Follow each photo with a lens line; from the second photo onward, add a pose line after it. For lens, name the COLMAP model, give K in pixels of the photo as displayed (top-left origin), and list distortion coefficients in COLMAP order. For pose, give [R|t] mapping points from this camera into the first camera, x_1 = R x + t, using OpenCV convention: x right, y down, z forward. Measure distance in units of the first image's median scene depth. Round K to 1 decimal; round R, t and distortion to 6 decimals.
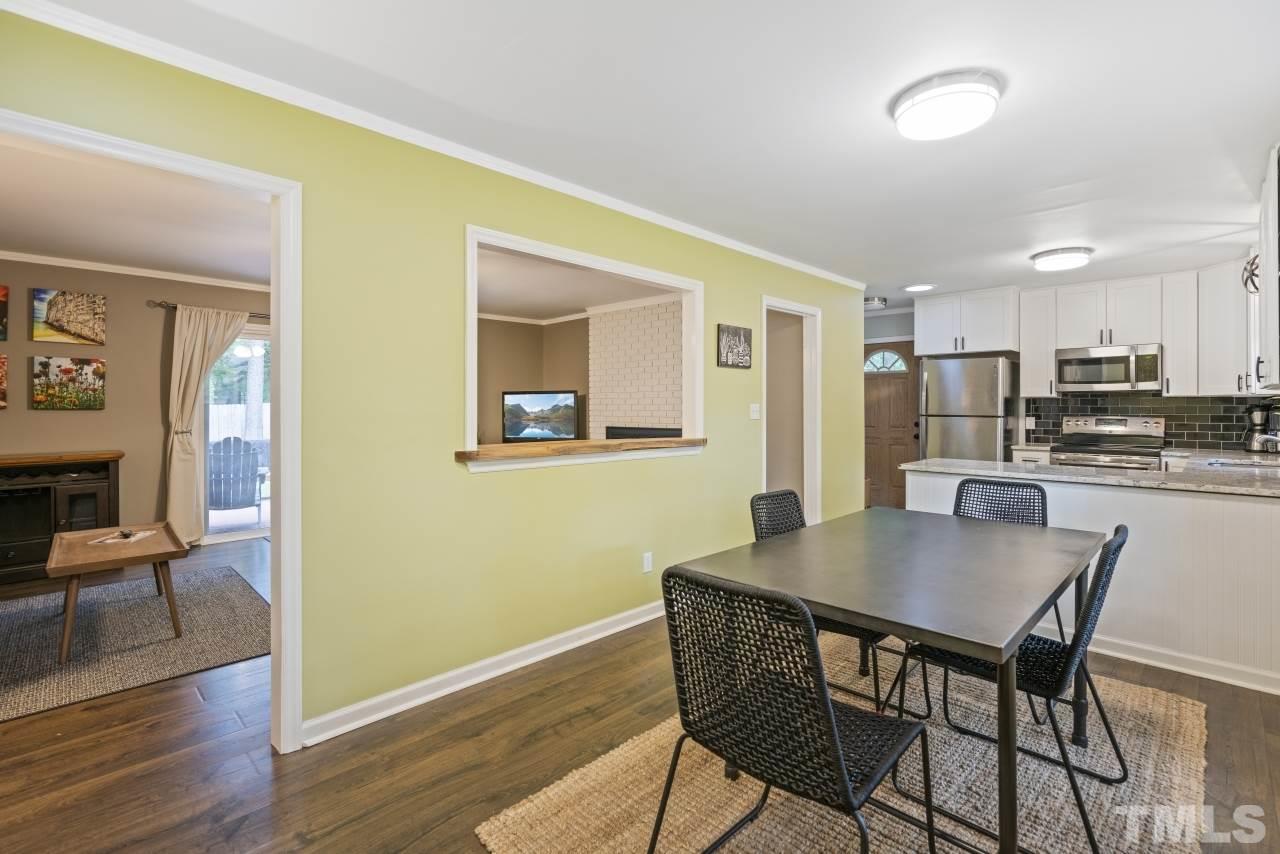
lens RADIAL K [[583.5, 0, 636.9], [0, 583.5, 407.4], [0, 0, 1]] dist [-0.001058, -0.000091]
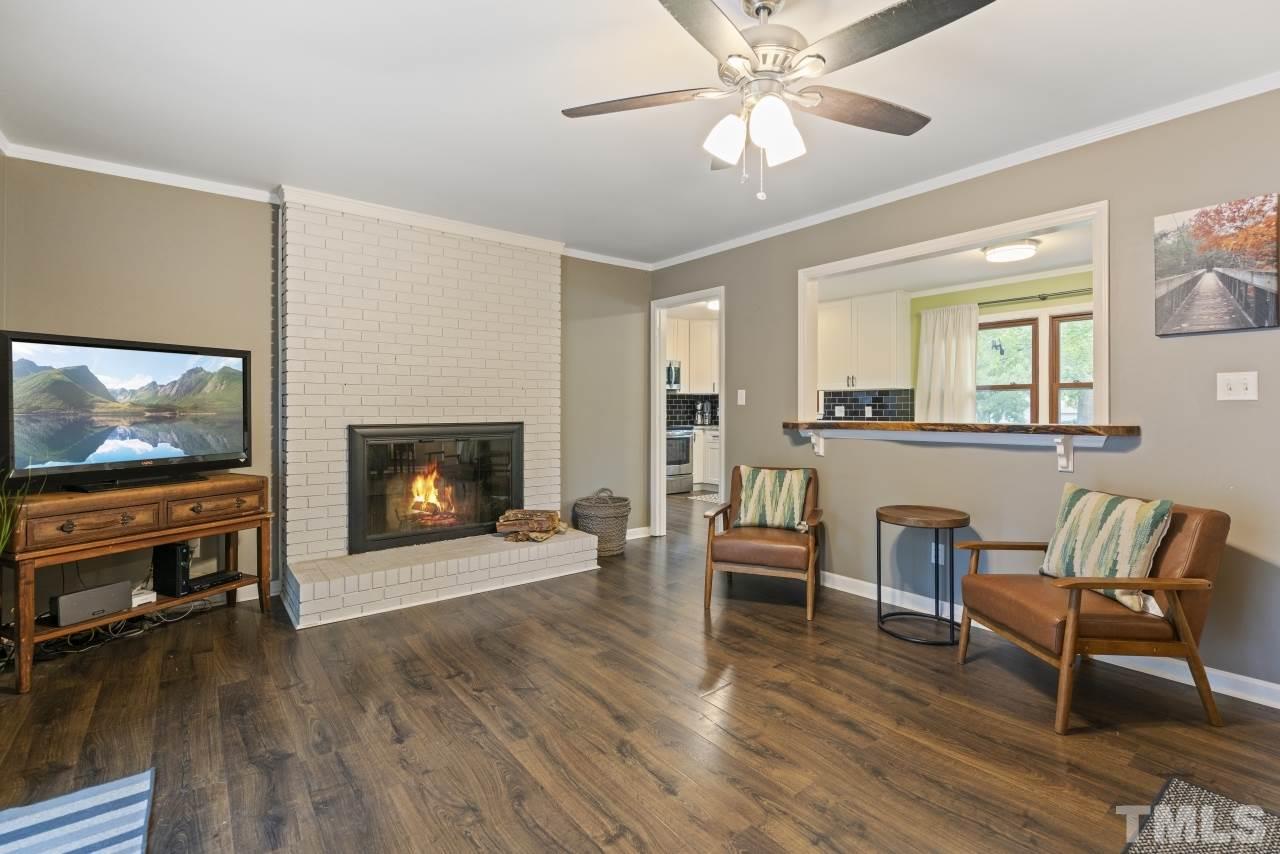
lens RADIAL K [[583.5, 0, 636.9], [0, 583.5, 407.4], [0, 0, 1]] dist [-0.001058, -0.000091]
pose [[0.125659, 0.002355, 0.992071, -0.791710], [-0.000978, 0.999997, -0.002250, 0.025378], [-0.992073, -0.000687, 0.125661, 0.957376]]
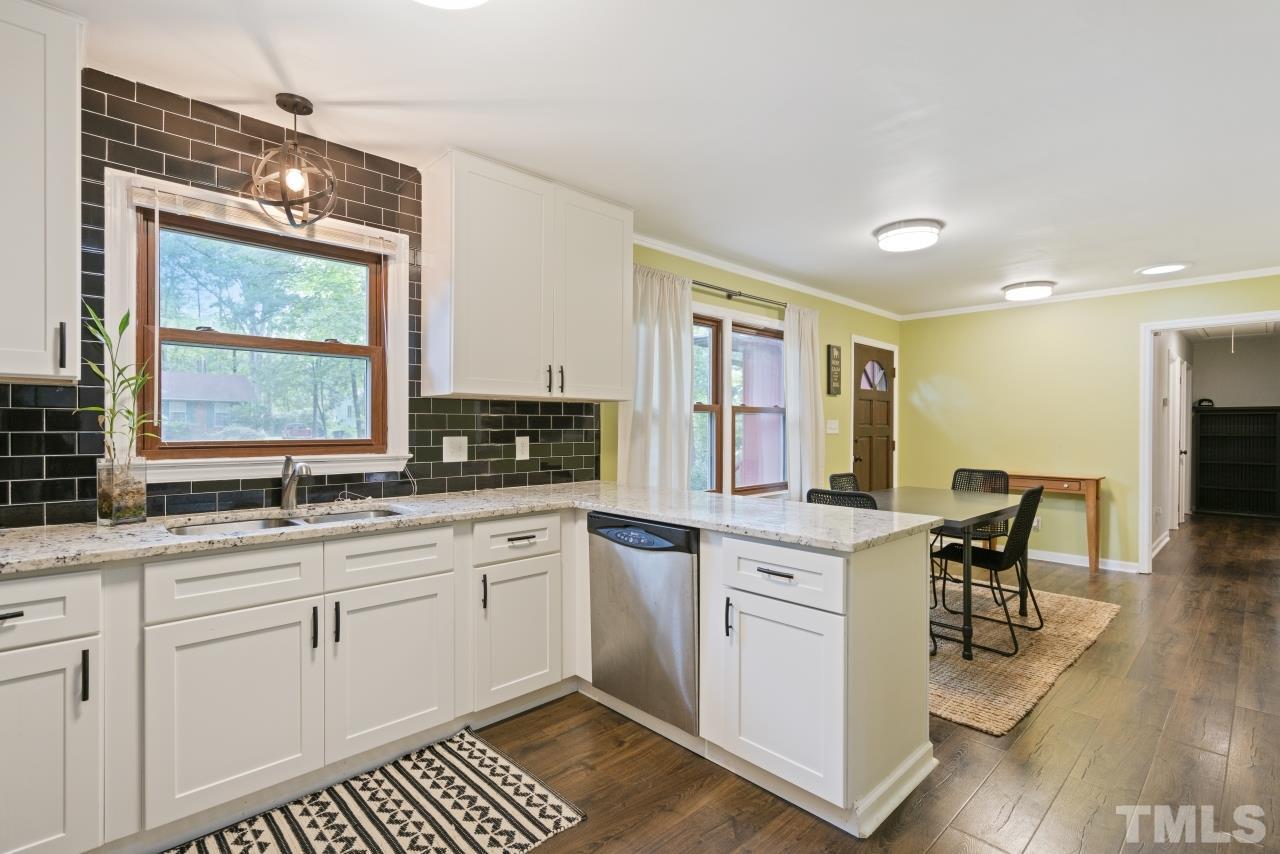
lens RADIAL K [[594.4, 0, 640.0], [0, 594.4, 427.0], [0, 0, 1]] dist [0.004269, 0.000723]
pose [[-0.999715, -0.000428, 0.023851, 0.564531], [-0.000463, 0.999999, -0.001497, 0.010063], [-0.023851, -0.001508, -0.999714, 1.231606]]
